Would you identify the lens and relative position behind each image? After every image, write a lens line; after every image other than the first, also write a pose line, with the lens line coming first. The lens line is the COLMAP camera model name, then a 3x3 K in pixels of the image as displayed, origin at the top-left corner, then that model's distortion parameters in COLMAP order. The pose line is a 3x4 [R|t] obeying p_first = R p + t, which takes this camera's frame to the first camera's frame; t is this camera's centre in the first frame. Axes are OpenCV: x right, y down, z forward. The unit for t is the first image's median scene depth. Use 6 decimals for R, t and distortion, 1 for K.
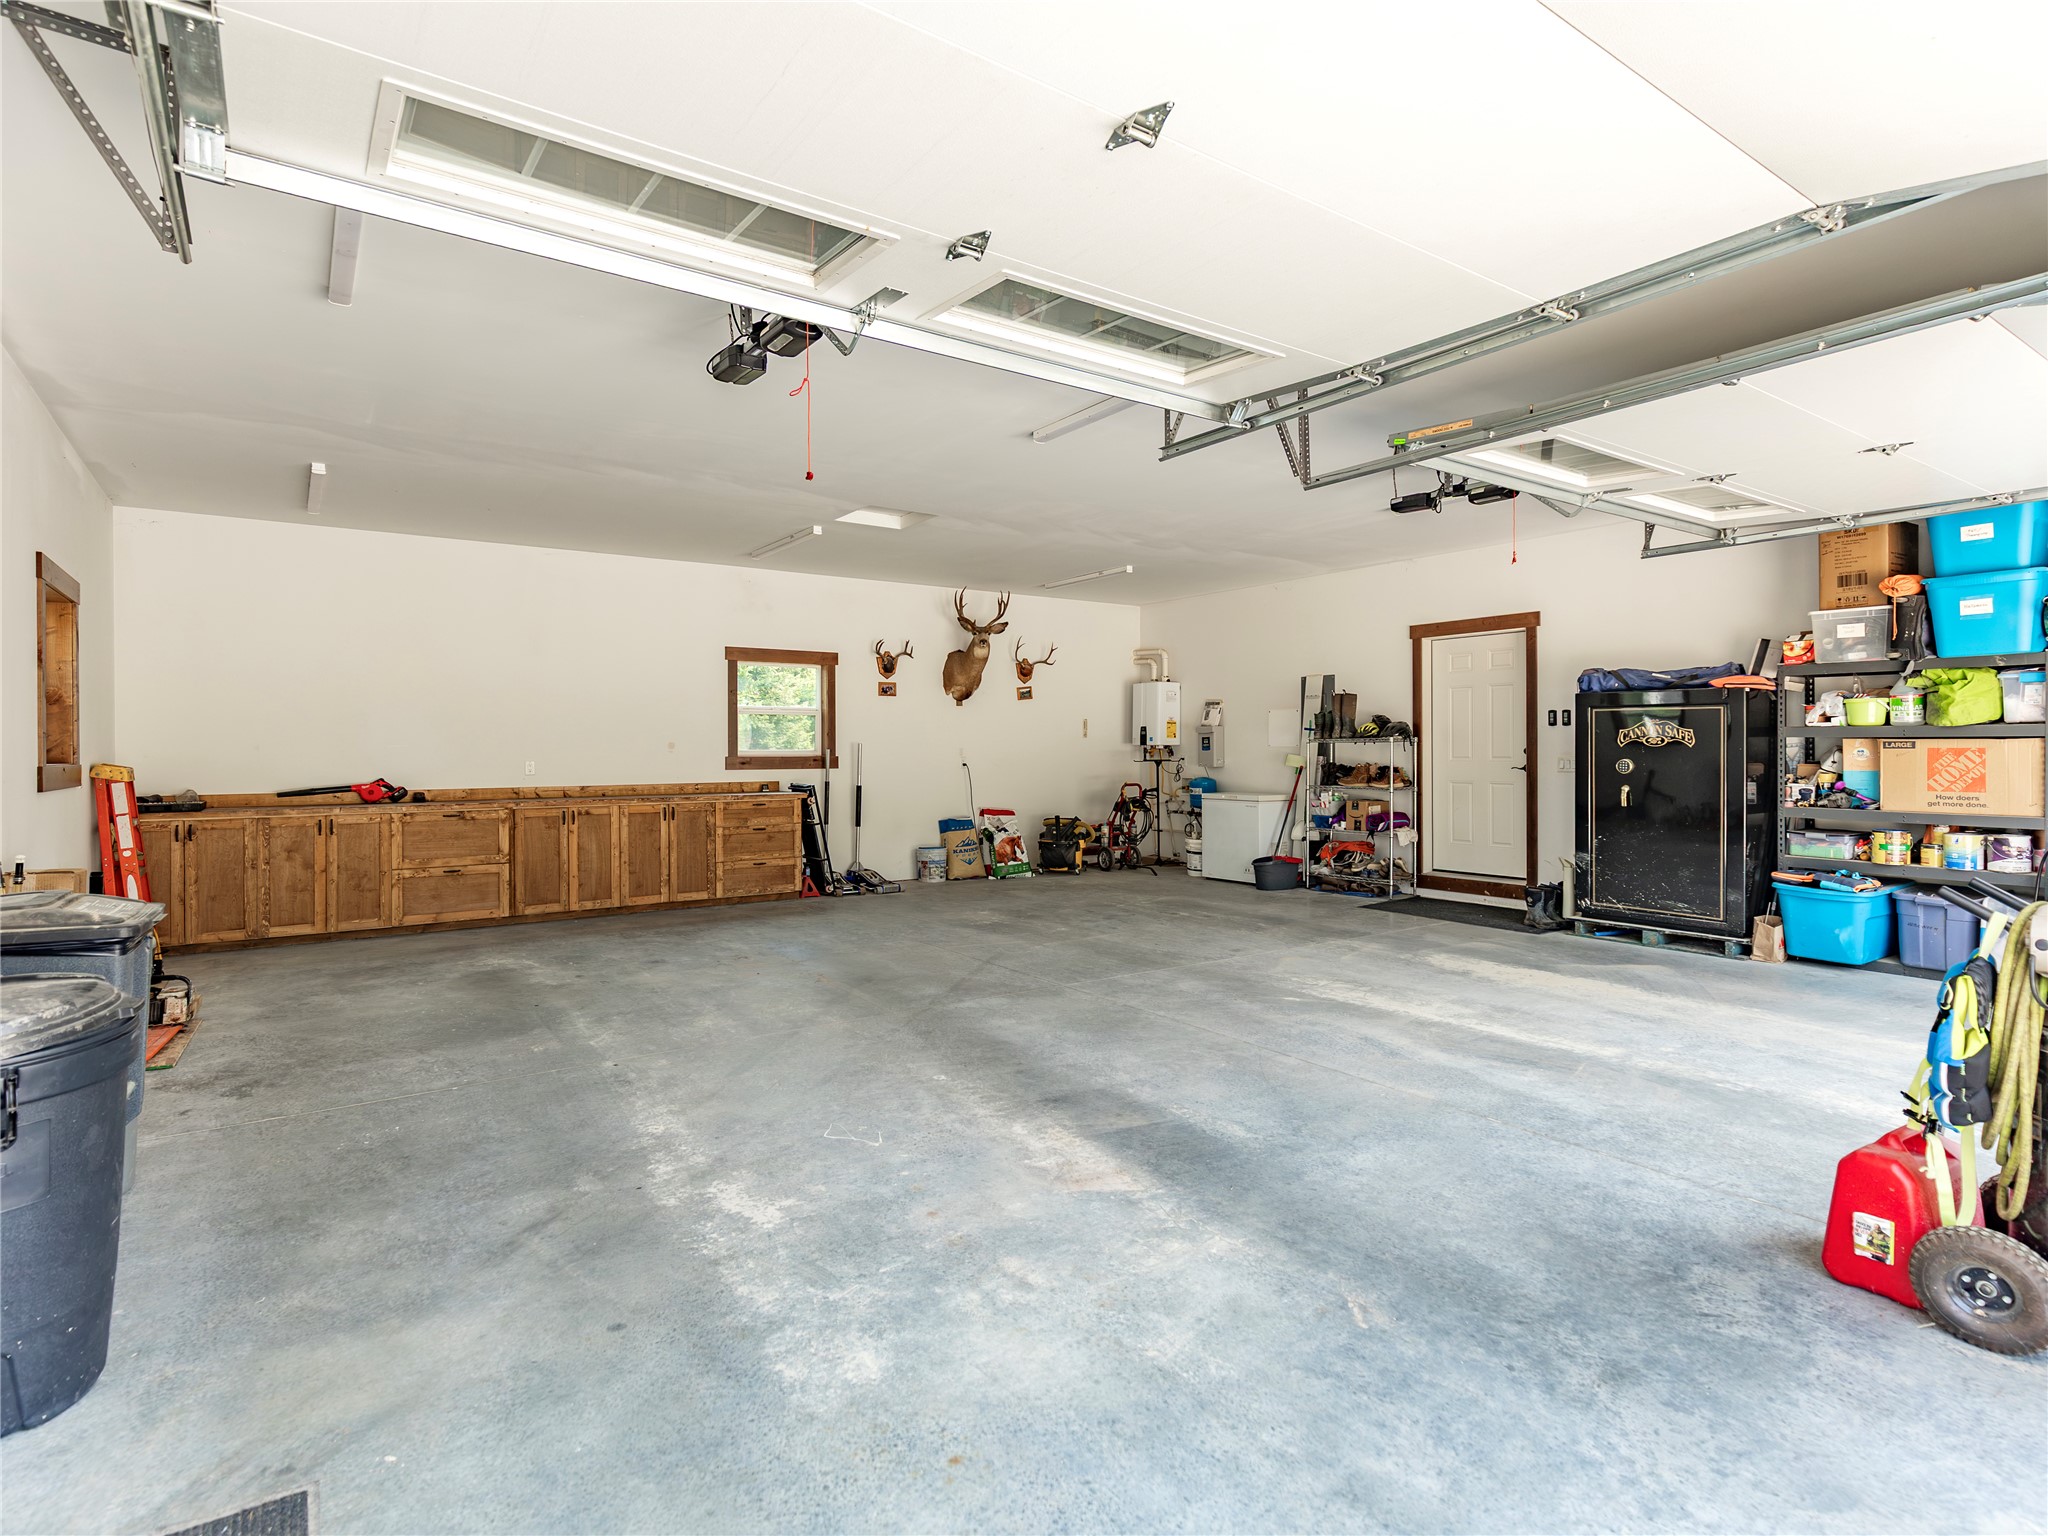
lens RADIAL K [[1059.0, 0, 1024.8], [0, 1059.0, 749.4], [0, 0, 1]] dist [-0.004503, -0.000484]
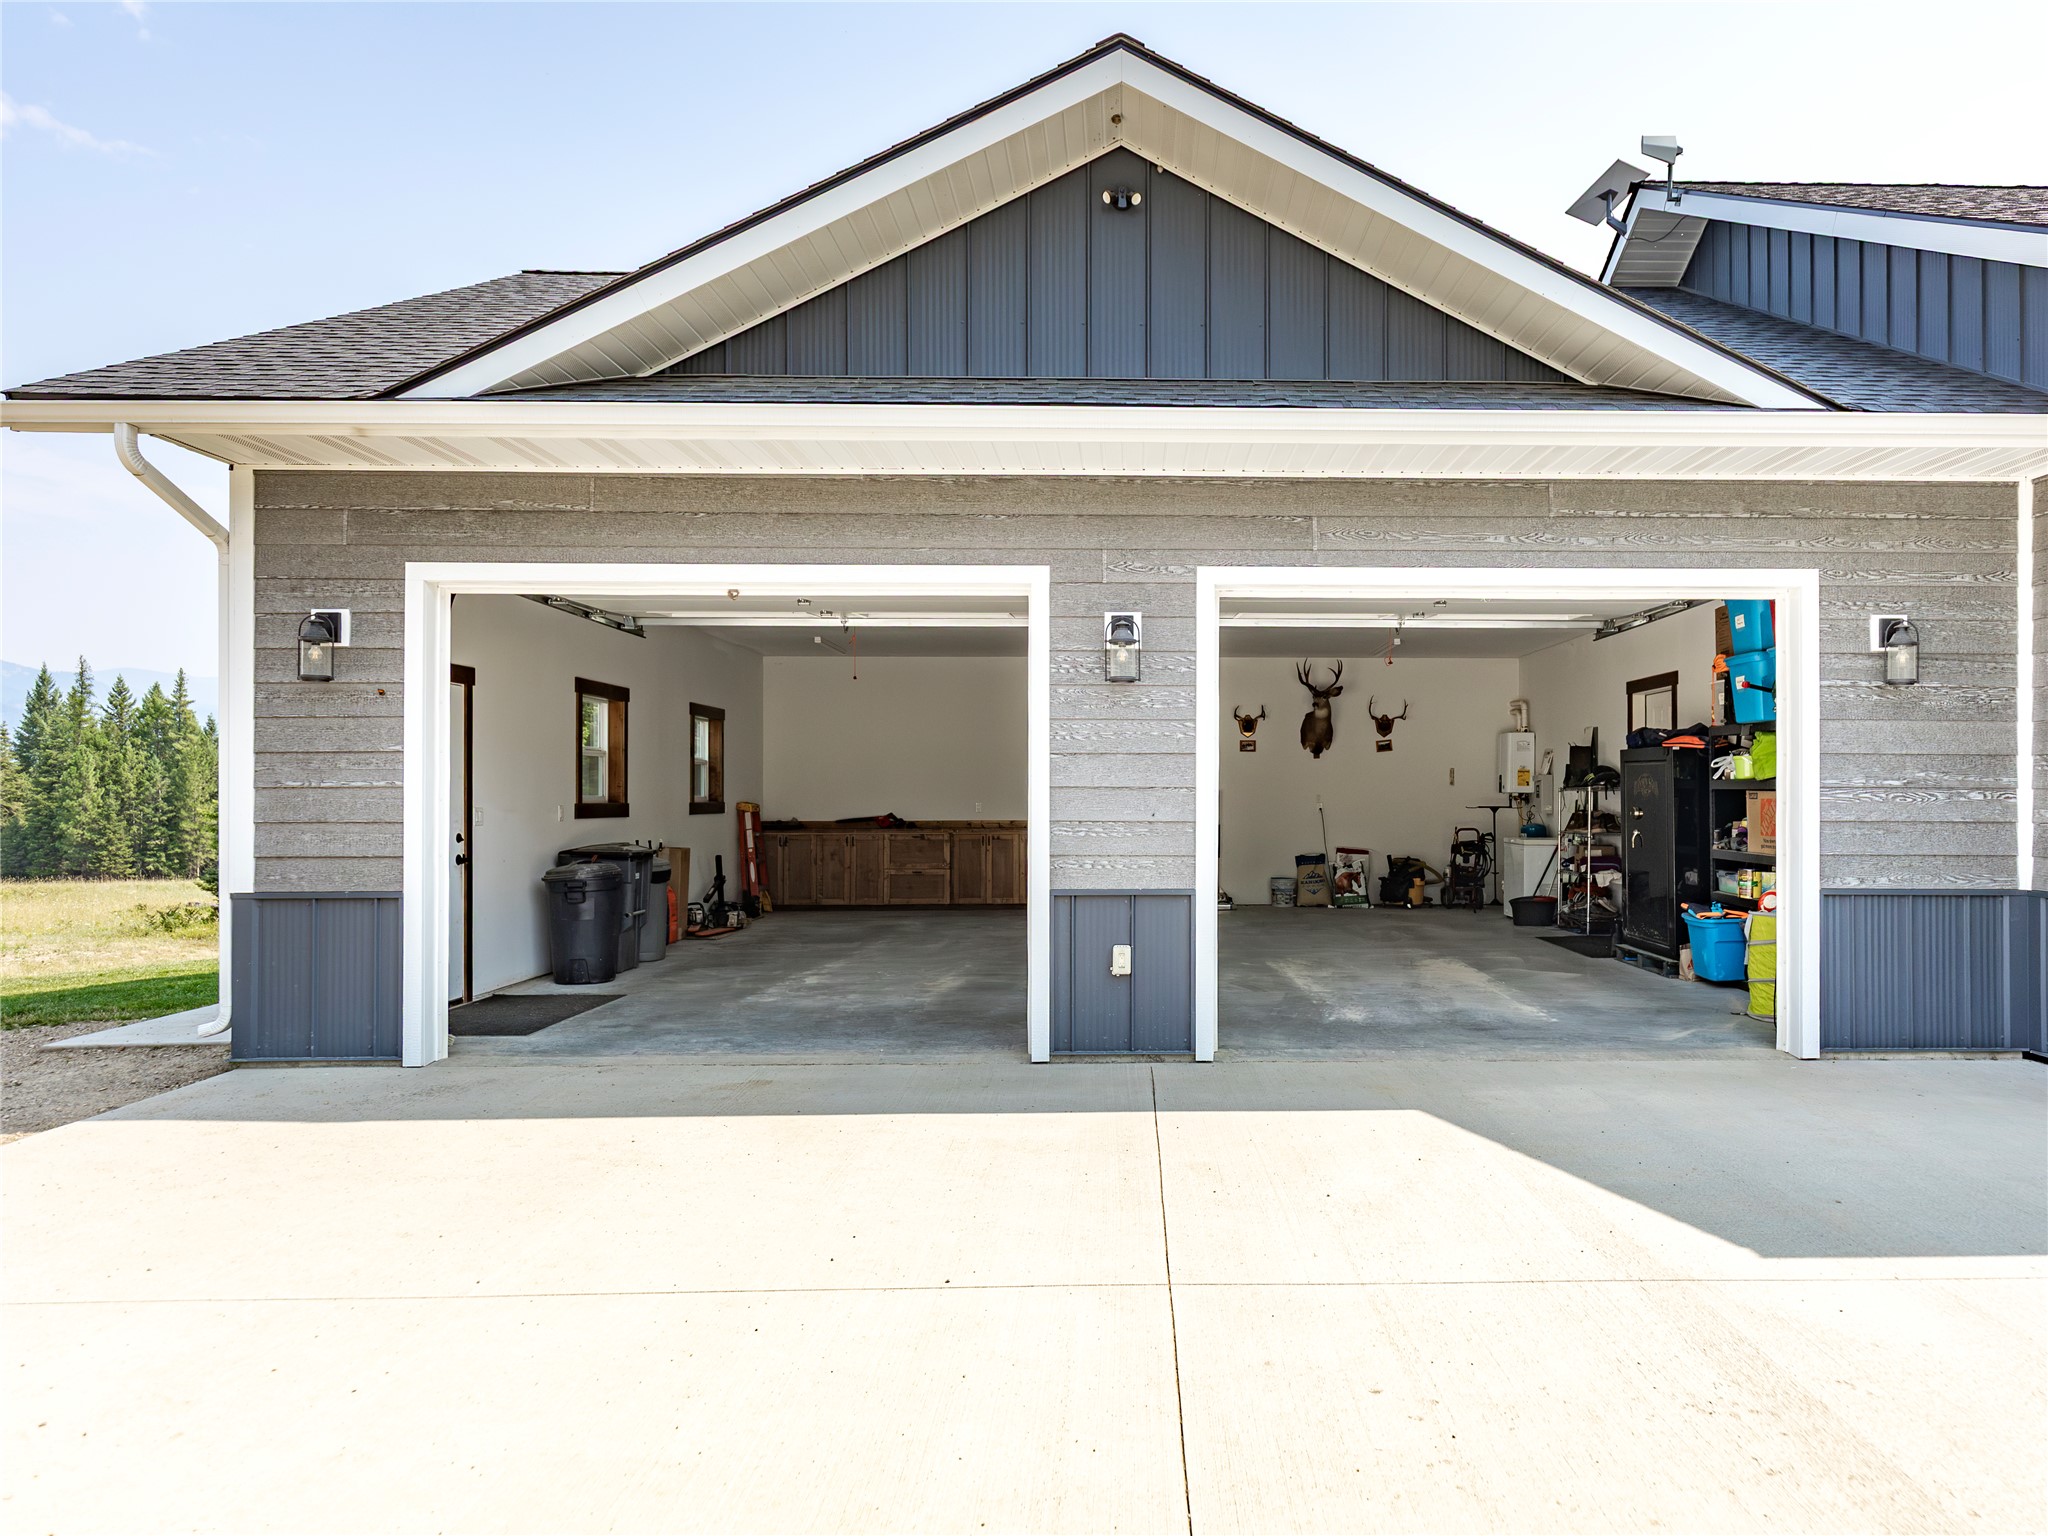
lens RADIAL K [[1147.3, 0, 1024.5], [0, 1147.3, 780.9], [0, 0, 1]] dist [0.004101, 0.000121]
pose [[0.824632, -0.003225, -0.565660, 0.406615], [-0.003063, 0.999944, -0.010166, -0.002688], [0.565661, 0.010116, 0.824576, -0.232489]]
